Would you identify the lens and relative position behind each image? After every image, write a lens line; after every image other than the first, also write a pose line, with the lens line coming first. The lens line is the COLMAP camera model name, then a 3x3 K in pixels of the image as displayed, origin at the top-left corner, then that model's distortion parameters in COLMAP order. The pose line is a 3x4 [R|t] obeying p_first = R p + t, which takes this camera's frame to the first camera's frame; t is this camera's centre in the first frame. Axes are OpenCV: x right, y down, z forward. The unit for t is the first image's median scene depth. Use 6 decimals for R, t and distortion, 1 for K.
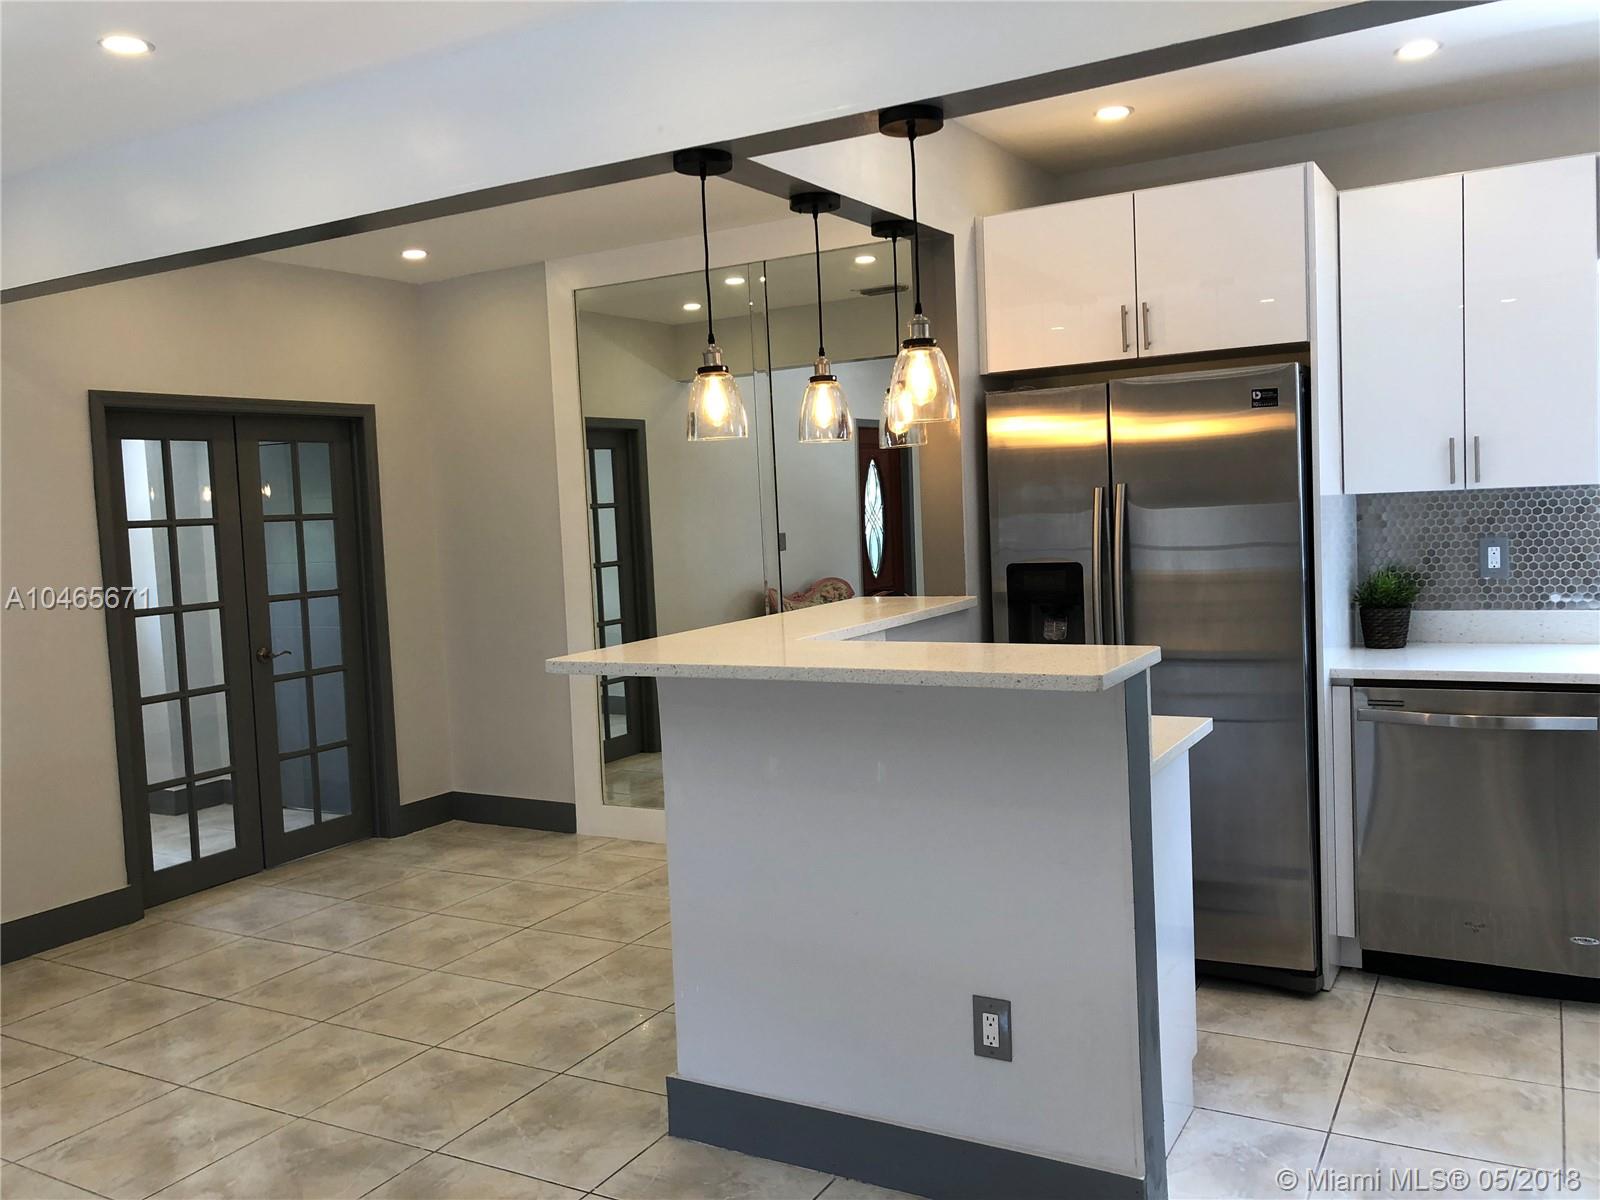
lens RADIAL K [[1293.9, 0, 800.0], [0, 1293.9, 600.0], [0, 0, 1]] dist [-0.000771, 0.059173]
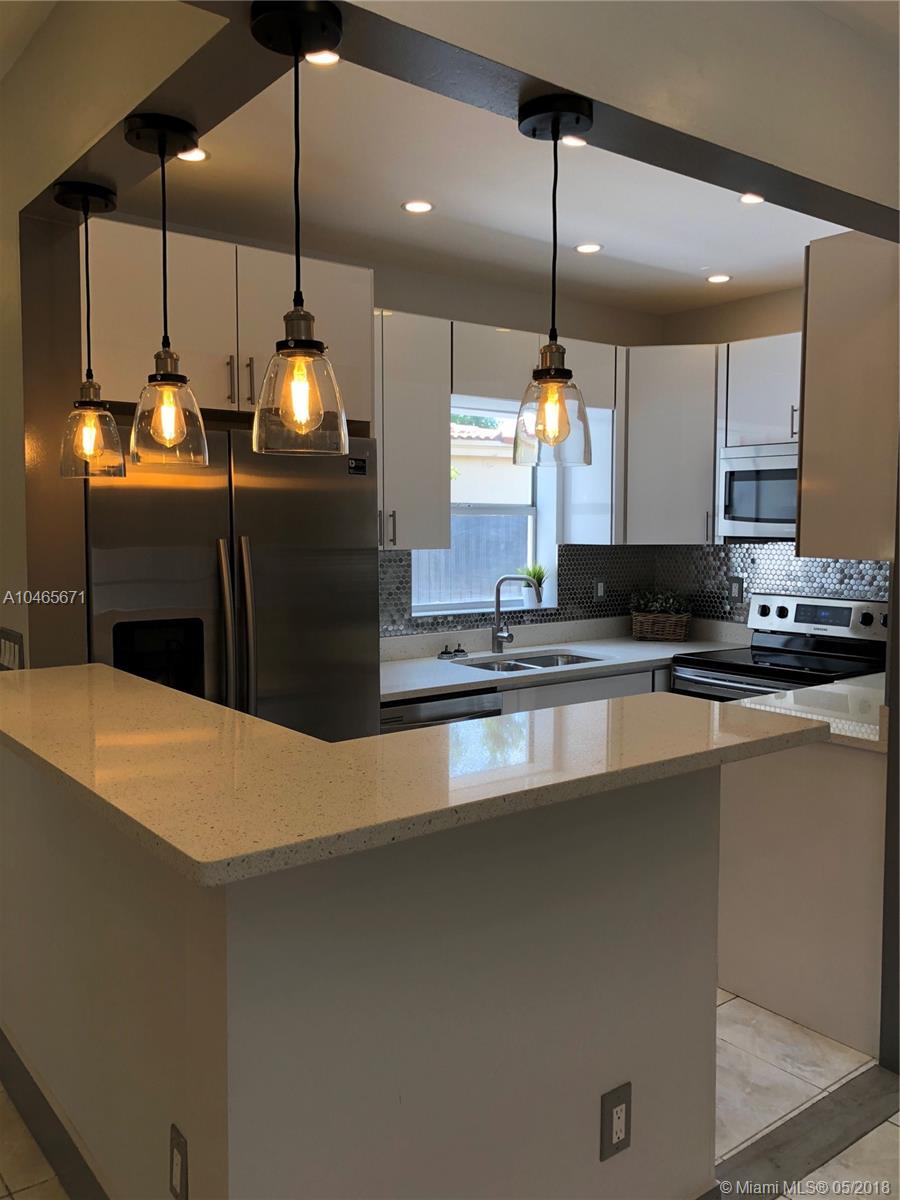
lens RADIAL K [[970.4, 0, 450.0], [0, 970.4, 600.0], [0, 0, 1]] dist [-0.000771, 0.059173]
pose [[0.388087, -0.020696, 0.921390, -0.534089], [0.040283, 0.999173, 0.005476, -0.054718], [-0.920742, 0.034992, 0.388600, 0.809907]]
